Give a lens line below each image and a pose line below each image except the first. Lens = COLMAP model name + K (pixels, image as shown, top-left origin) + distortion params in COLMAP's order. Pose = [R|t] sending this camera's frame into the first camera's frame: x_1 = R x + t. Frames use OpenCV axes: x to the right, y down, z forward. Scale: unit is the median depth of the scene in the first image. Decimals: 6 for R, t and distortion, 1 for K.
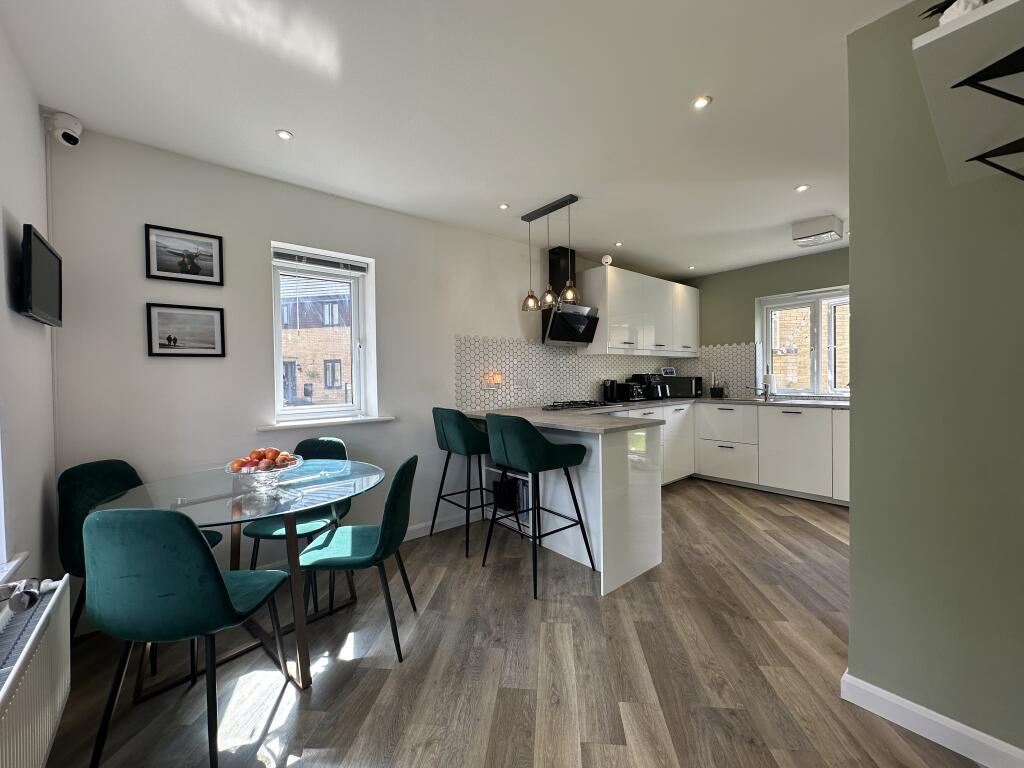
lens RADIAL K [[408.7, 0, 513.0], [0, 408.7, 384.1], [0, 0, 1]] dist [-0.003125, -0.000450]
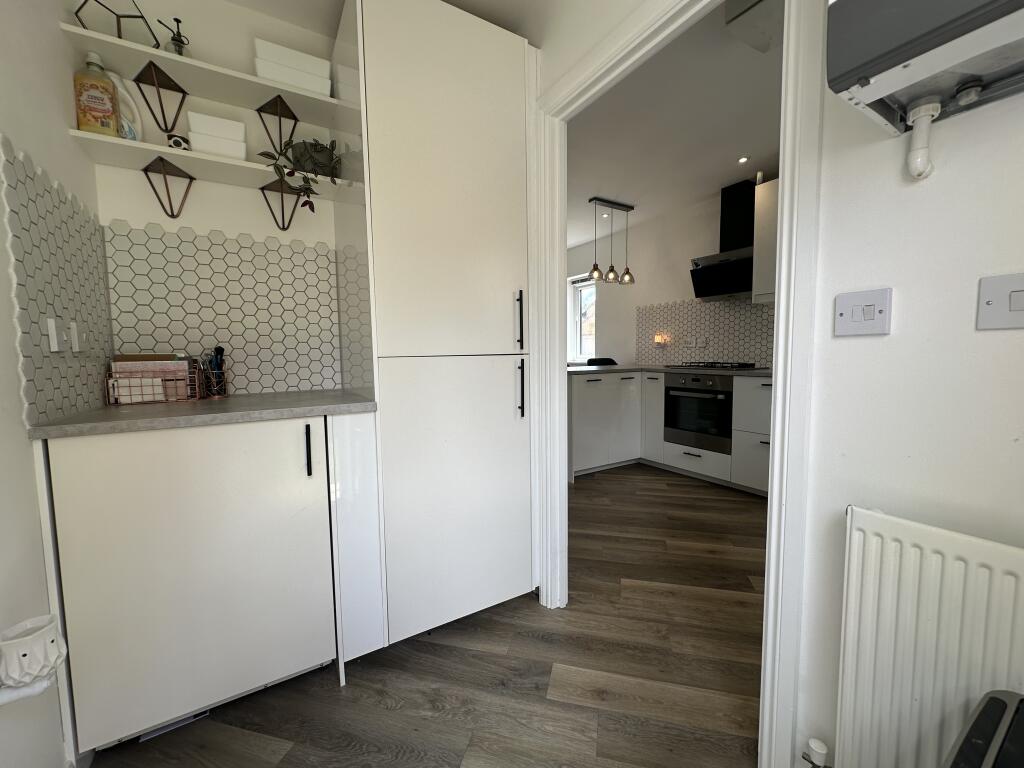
lens RADIAL K [[408.7, 0, 510.2], [0, 408.7, 382.6], [0, 0, 1]] dist [-0.003125, -0.000450]
pose [[-0.150011, 0.091722, -0.984420, 0.929742], [-0.001387, 0.995667, 0.092982, 0.003370], [0.988683, 0.015313, -0.149234, 0.569477]]
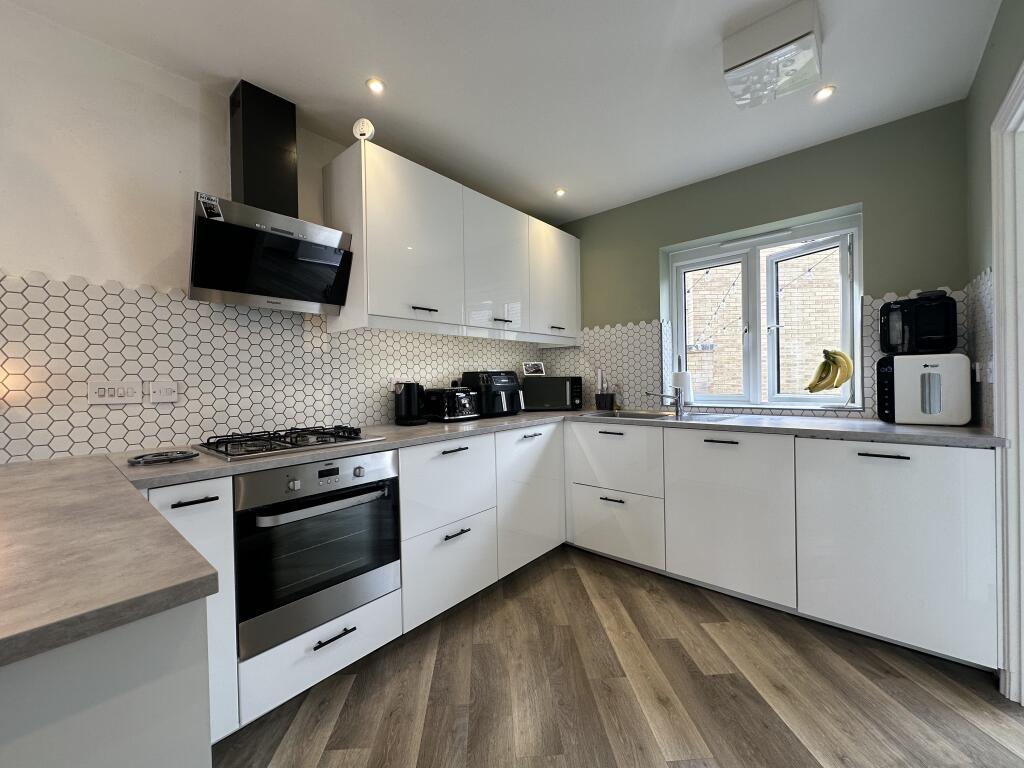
lens RADIAL K [[408.7, 0, 511.4], [0, 408.7, 383.6], [0, 0, 1]] dist [-0.003125, -0.000450]
pose [[0.986988, -0.005902, 0.160684, 0.276012], [0.007433, 0.999933, -0.008928, -0.002726], [-0.160620, 0.010006, 0.986966, 0.435946]]
